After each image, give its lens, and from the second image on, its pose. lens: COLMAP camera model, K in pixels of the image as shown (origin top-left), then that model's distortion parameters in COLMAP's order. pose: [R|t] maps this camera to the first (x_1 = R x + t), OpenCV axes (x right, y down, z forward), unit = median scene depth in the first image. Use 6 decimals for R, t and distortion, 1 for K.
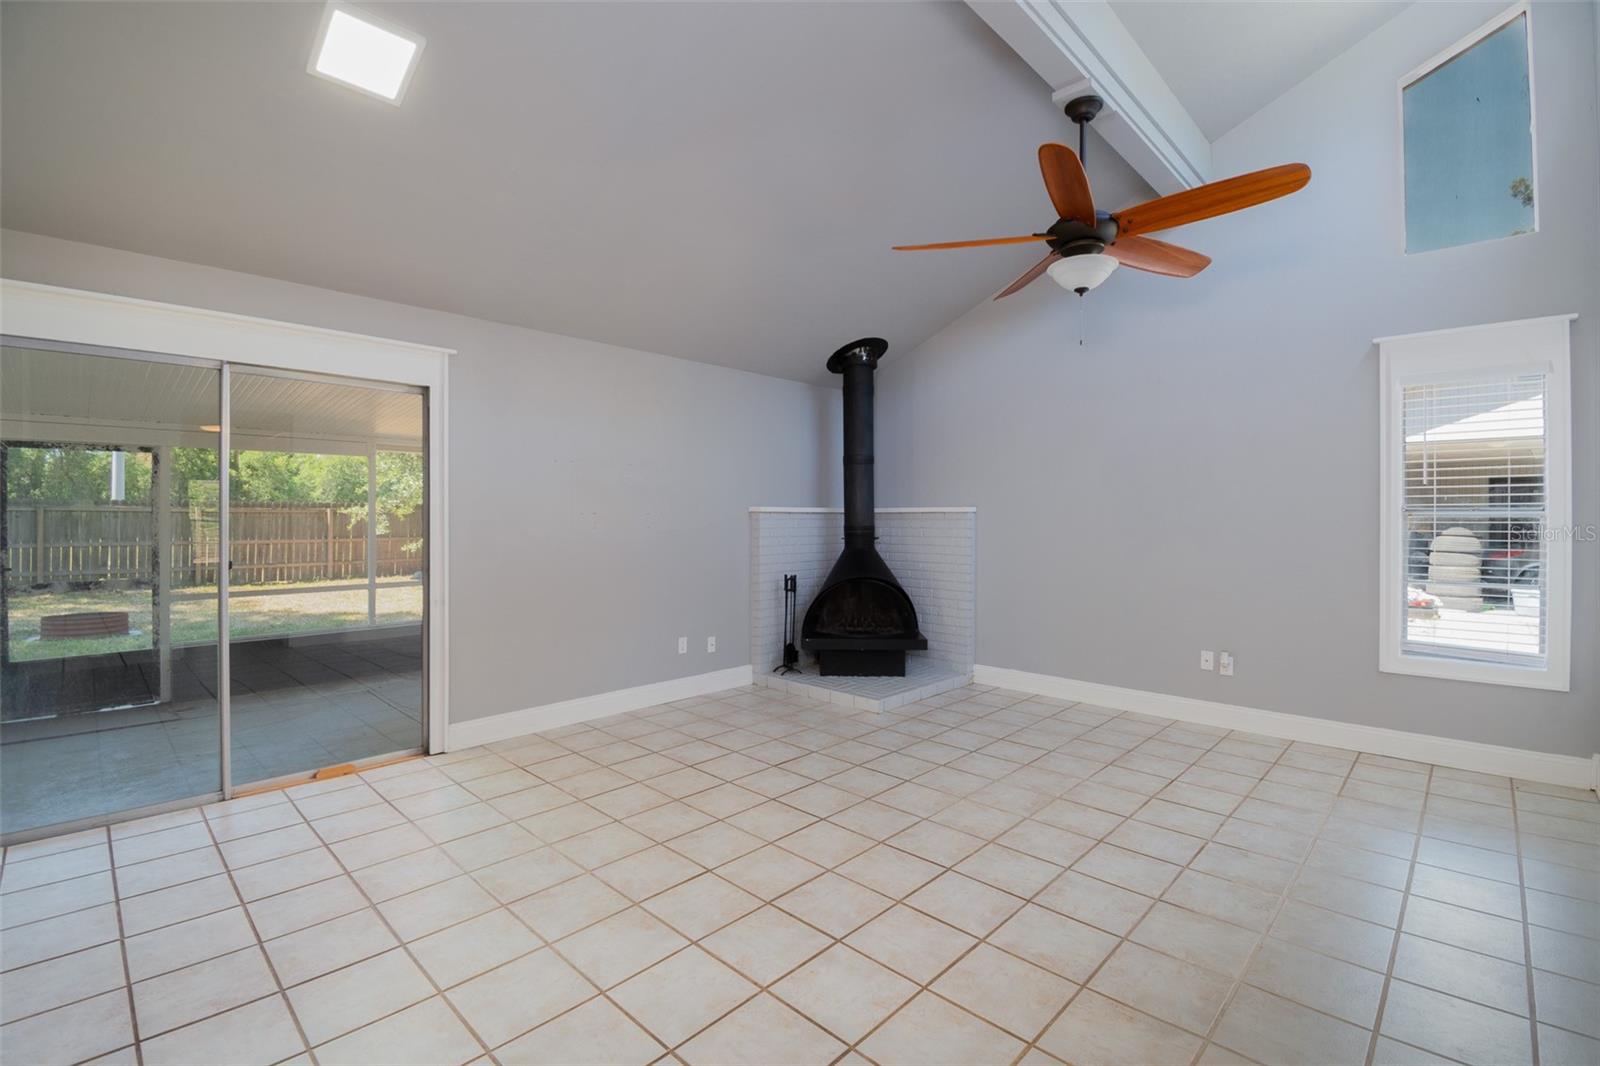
lens RADIAL K [[702.2, 0, 801.5], [0, 702.2, 520.2], [0, 0, 1]] dist [0.020928, -0.024098]
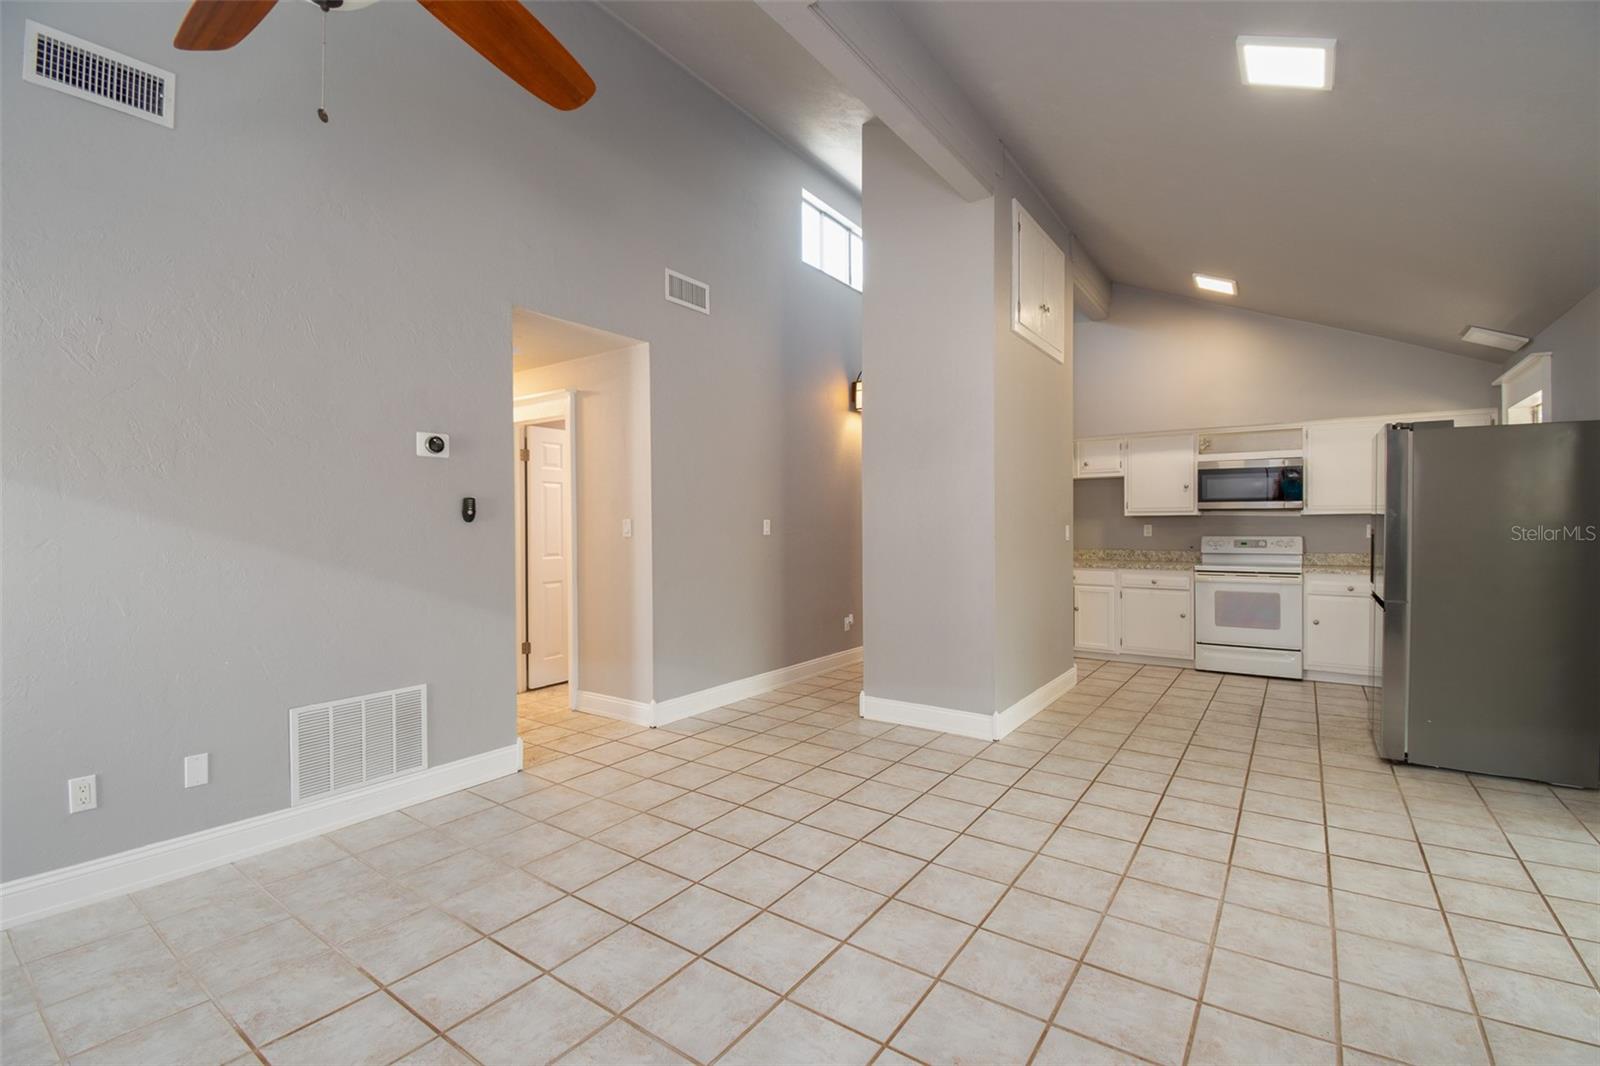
lens RADIAL K [[702.2, 0, 801.5], [0, 702.2, 520.2], [0, 0, 1]] dist [0.020928, -0.024098]
pose [[-0.988988, 0.000974, -0.147990, 0.107098], [0.002133, 0.999968, -0.007673, -0.001379], [0.147978, -0.007905, -0.988959, 0.930863]]
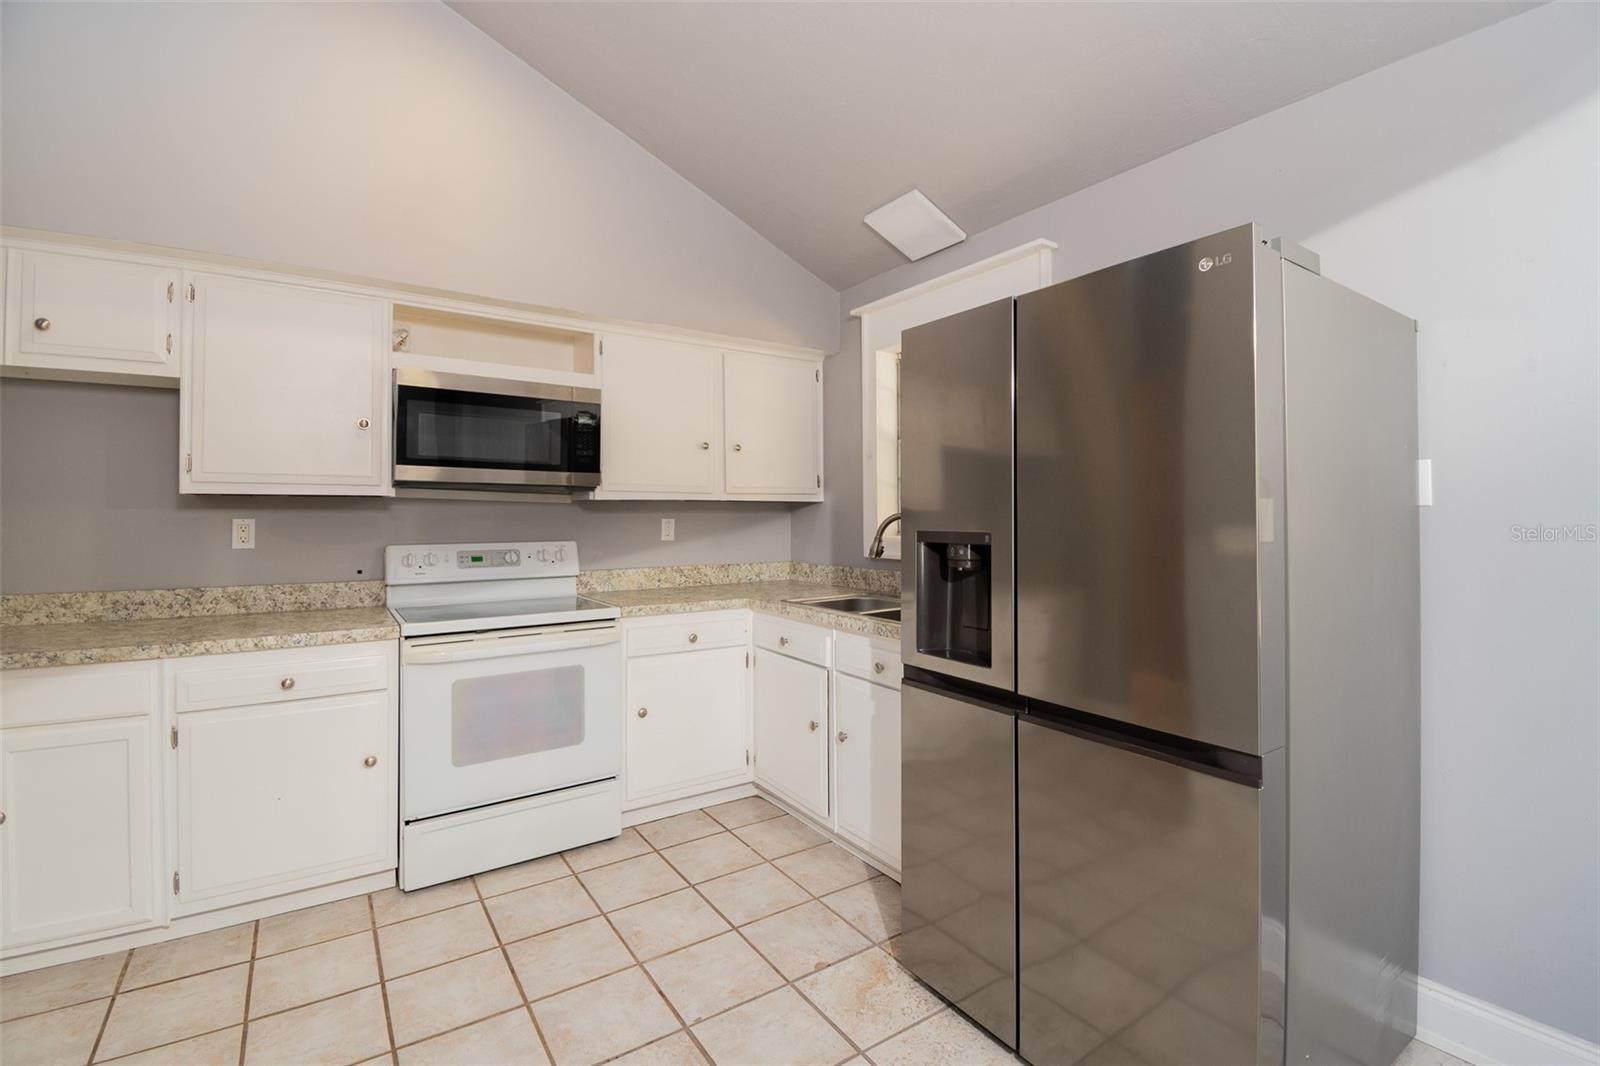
lens RADIAL K [[720.0, 0, 799.8], [0, 720.0, 506.5], [0, 0, 1]] dist [0.019348, -0.027596]
pose [[-0.207000, -0.012219, -0.978265, -0.324353], [-0.000407, 0.999923, -0.012403, -0.004354], [0.978341, -0.002169, -0.206989, 0.187443]]
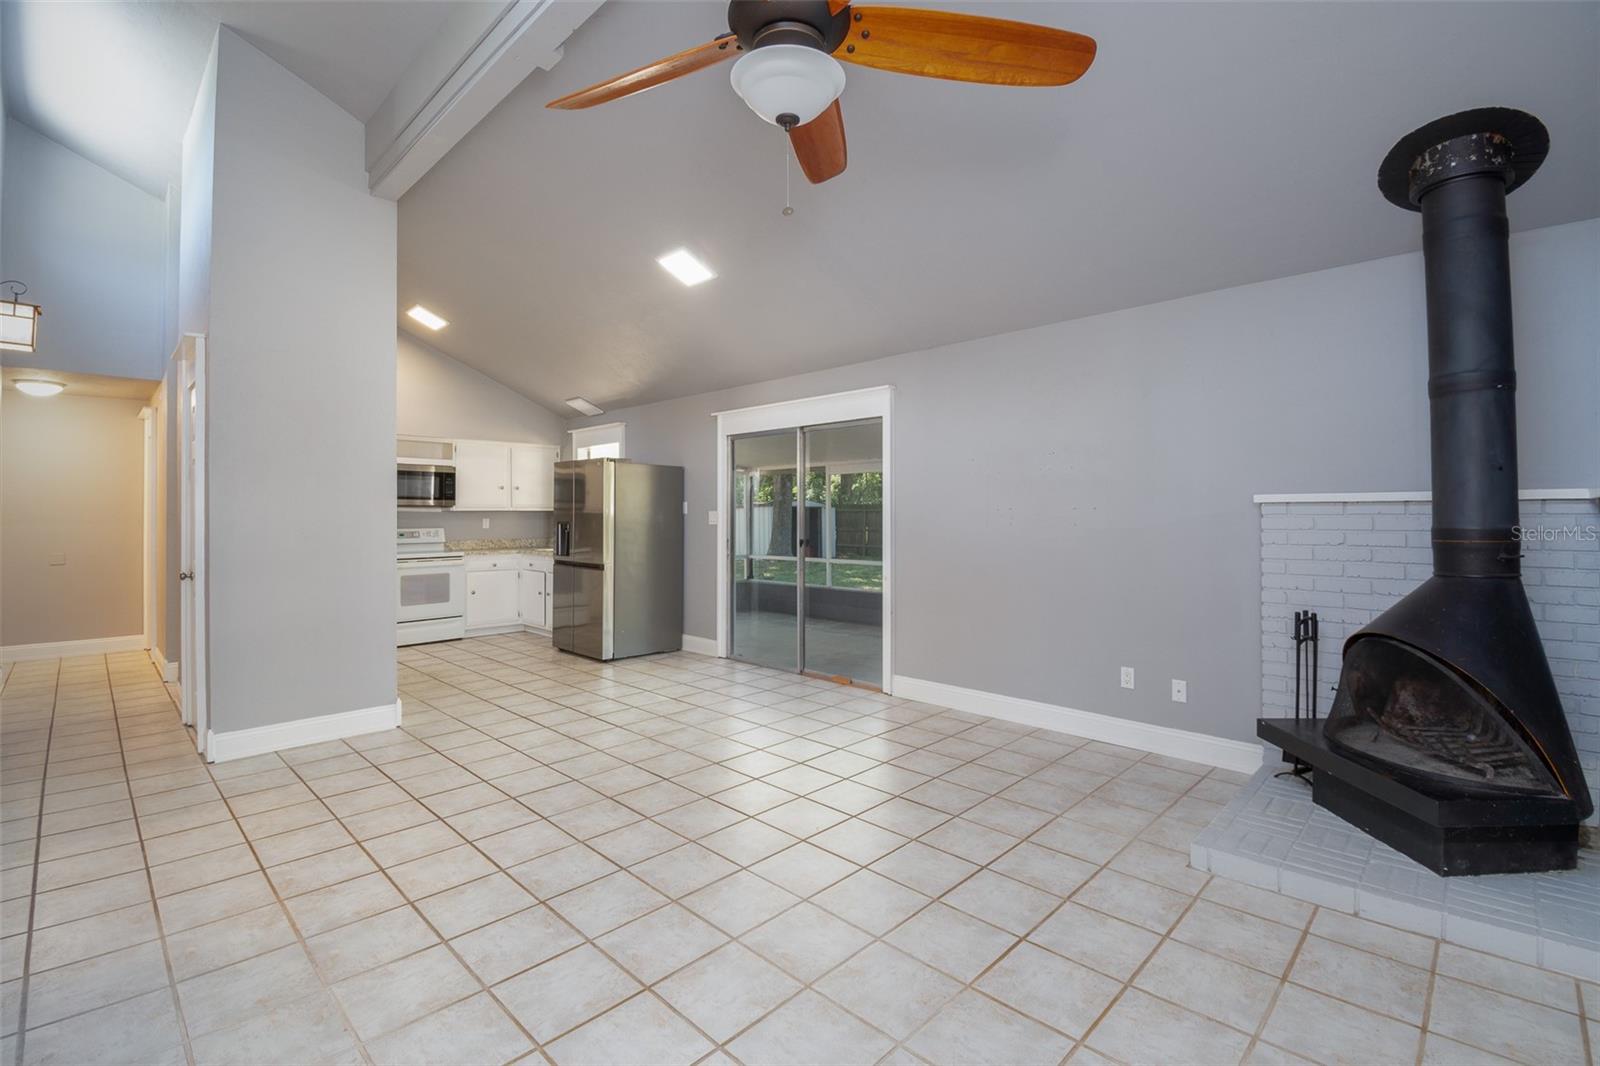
lens RADIAL K [[702.2, 0, 801.5], [0, 702.2, 520.2], [0, 0, 1]] dist [0.020928, -0.024098]
pose [[-0.003911, 0.002764, -0.999989, 0.613553], [0.002691, 0.999993, 0.002754, -0.000161], [0.999989, -0.002680, -0.003918, 0.639942]]
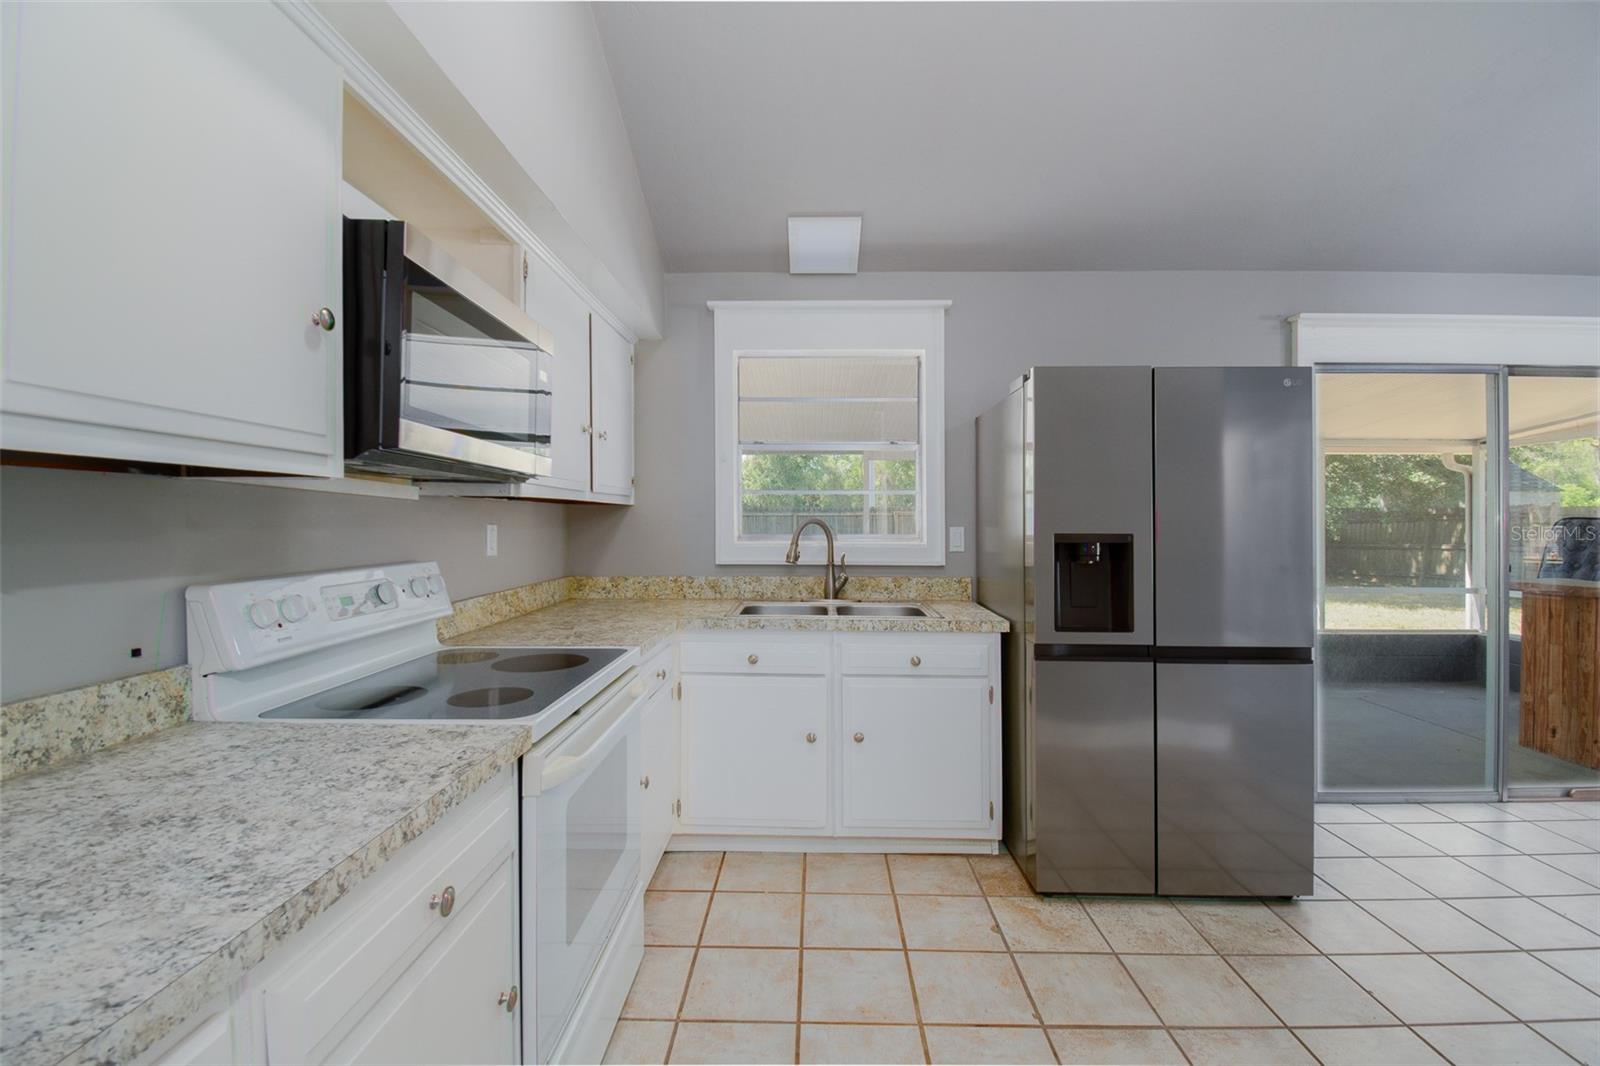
lens RADIAL K [[702.2, 0, 801.5], [0, 702.2, 520.2], [0, 0, 1]] dist [0.020928, -0.024098]
pose [[0.680729, 0.000032, -0.732535, -0.489954], [-0.001799, 0.999997, -0.001628, -0.003918], [0.732533, 0.002426, 0.680727, -0.273896]]
